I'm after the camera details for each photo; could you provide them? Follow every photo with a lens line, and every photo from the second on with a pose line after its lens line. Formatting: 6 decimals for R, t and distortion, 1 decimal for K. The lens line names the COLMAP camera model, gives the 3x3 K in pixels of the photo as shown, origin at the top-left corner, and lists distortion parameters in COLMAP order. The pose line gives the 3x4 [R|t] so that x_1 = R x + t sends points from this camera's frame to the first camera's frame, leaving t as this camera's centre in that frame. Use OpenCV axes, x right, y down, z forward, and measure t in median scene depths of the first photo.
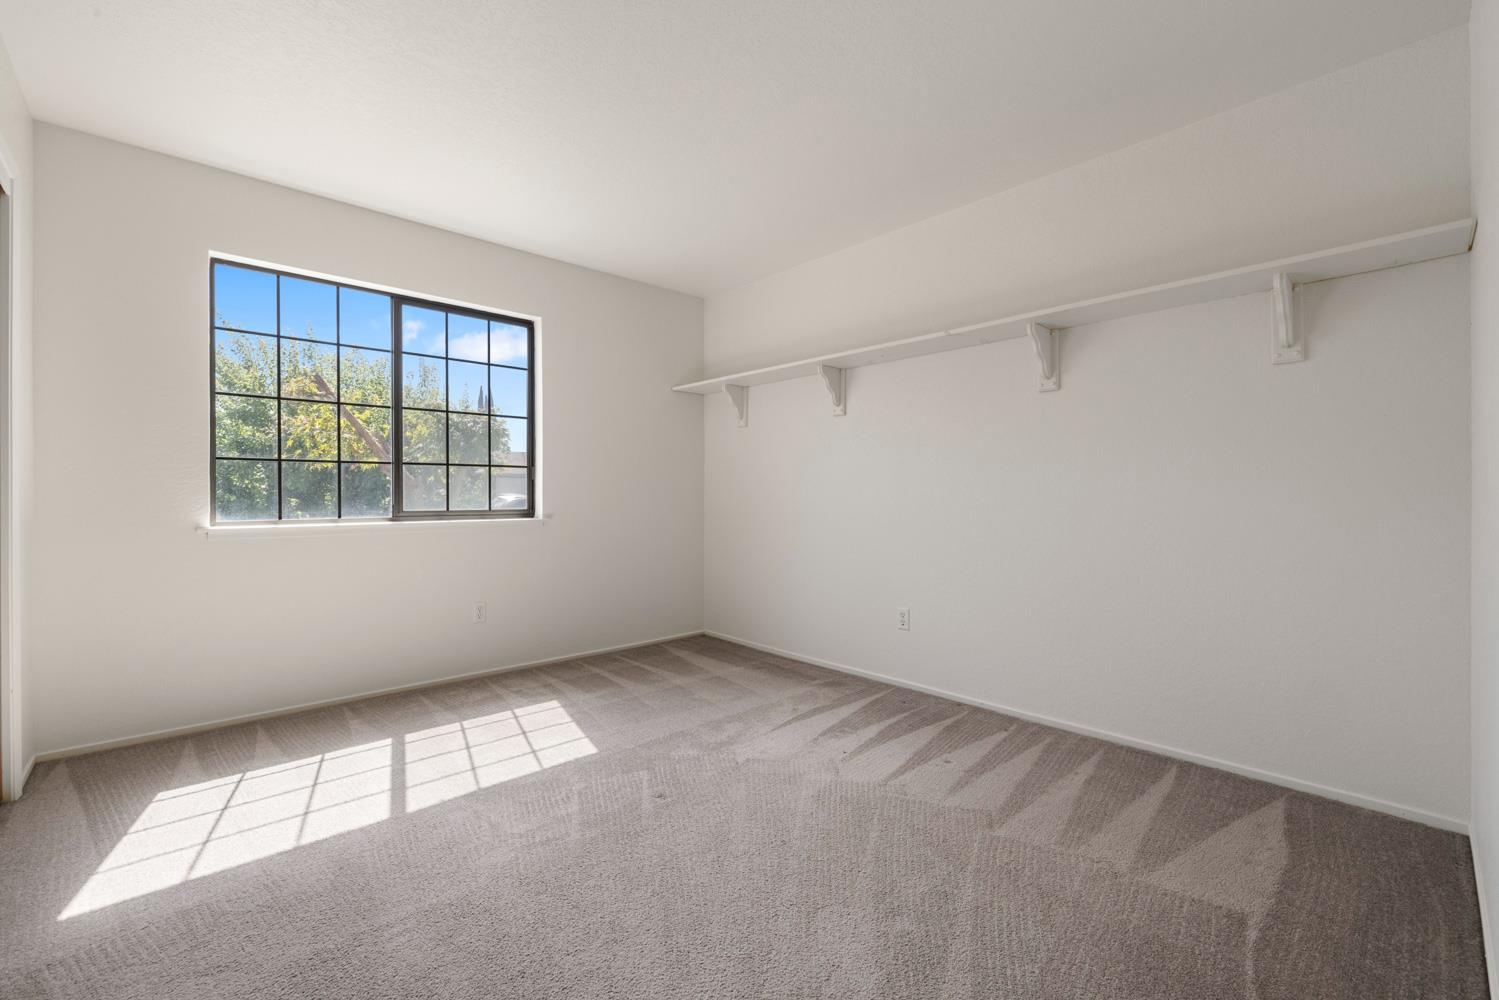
lens RADIAL K [[632.6, 0, 750.2], [0, 632.6, 493.8], [0, 0, 1]] dist [0.002156, -0.000150]
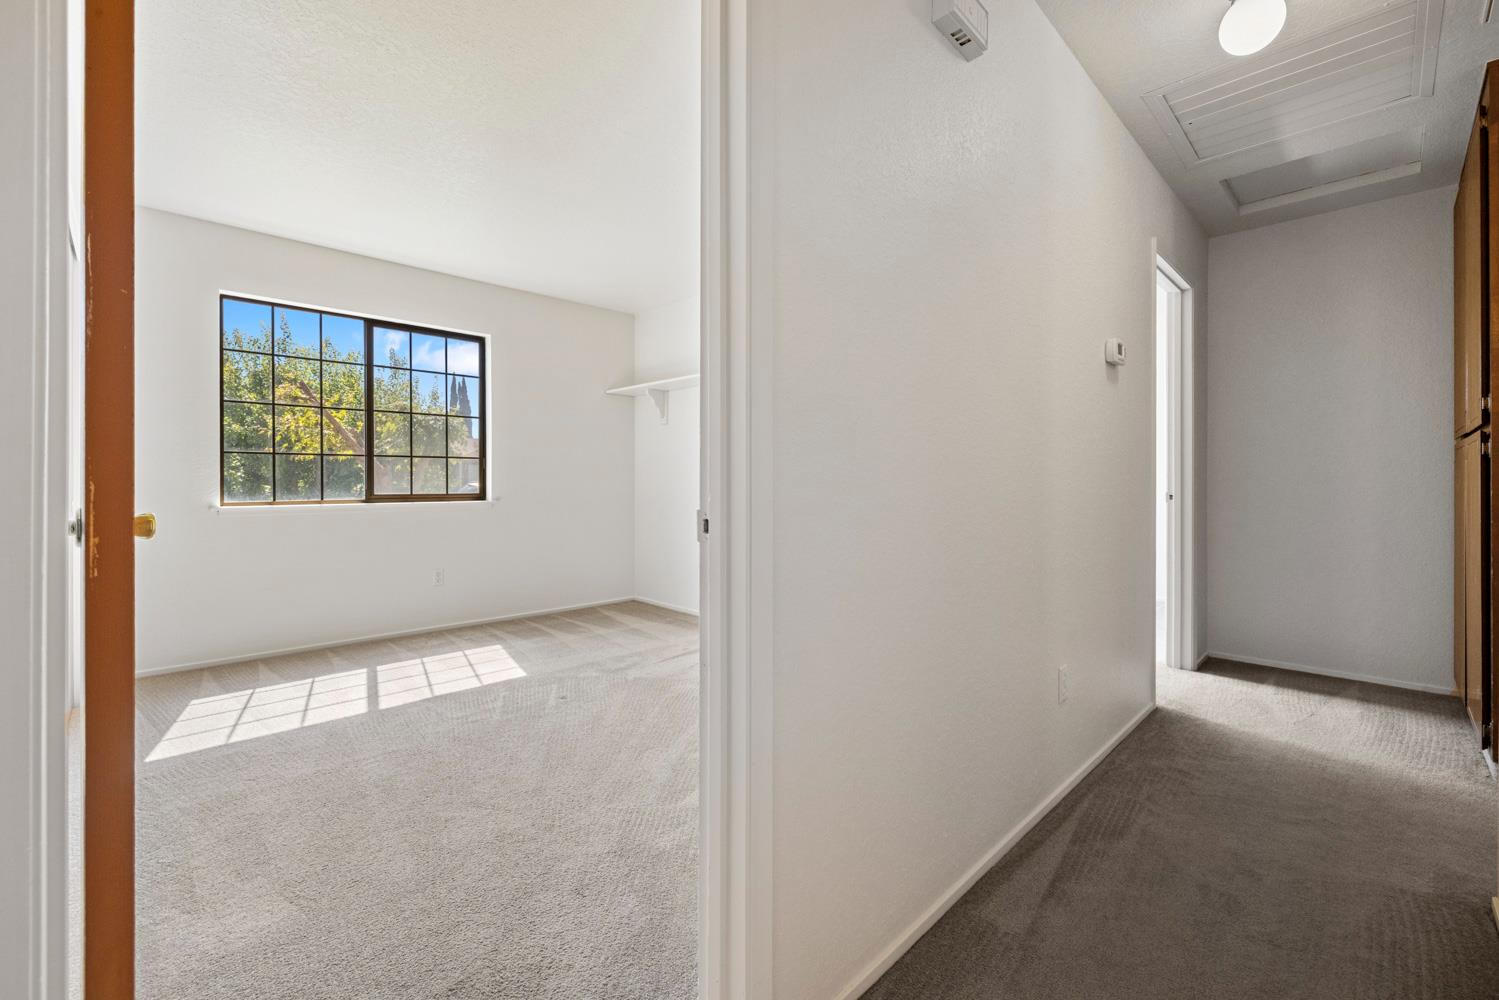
lens RADIAL K [[632.6, 0, 749.0], [0, 632.6, 484.9], [0, 0, 1]] dist [0.002156, -0.000150]
pose [[0.999351, 0.002867, 0.035915, 0.134894], [-0.003165, 0.999961, 0.008267, -0.003768], [-0.035890, -0.008375, 0.999321, -0.255688]]
